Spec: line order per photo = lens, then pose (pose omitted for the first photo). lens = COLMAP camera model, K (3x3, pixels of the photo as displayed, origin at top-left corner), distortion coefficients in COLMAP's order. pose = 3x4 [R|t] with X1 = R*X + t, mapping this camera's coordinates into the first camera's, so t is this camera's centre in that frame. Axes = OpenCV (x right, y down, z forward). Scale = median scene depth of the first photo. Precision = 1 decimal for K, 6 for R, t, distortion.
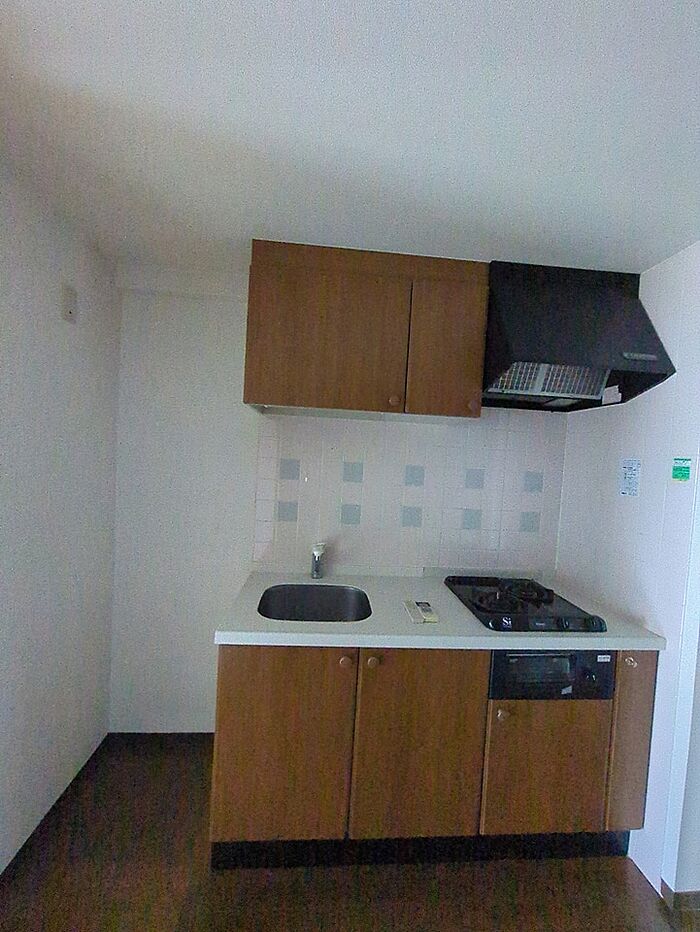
lens RADIAL K [[375.3, 0, 350.4], [0, 375.3, 463.9], [0, 0, 1]] dist [-0.003631, -0.000288]
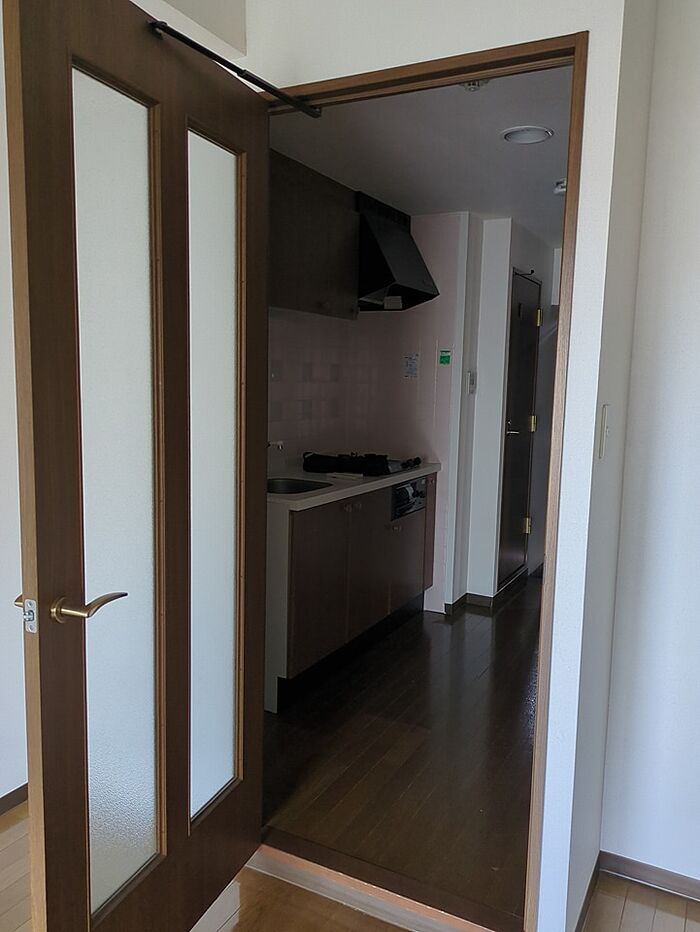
lens RADIAL K [[739.3, 0, 350.0], [0, 739.3, 467.3], [0, 0, 1]] dist [0.013243, 0.001414]
pose [[0.543416, -0.142961, 0.827201, -1.748023], [0.022521, 0.987520, 0.155873, -0.021199], [-0.839161, -0.066075, 0.539854, -0.348107]]
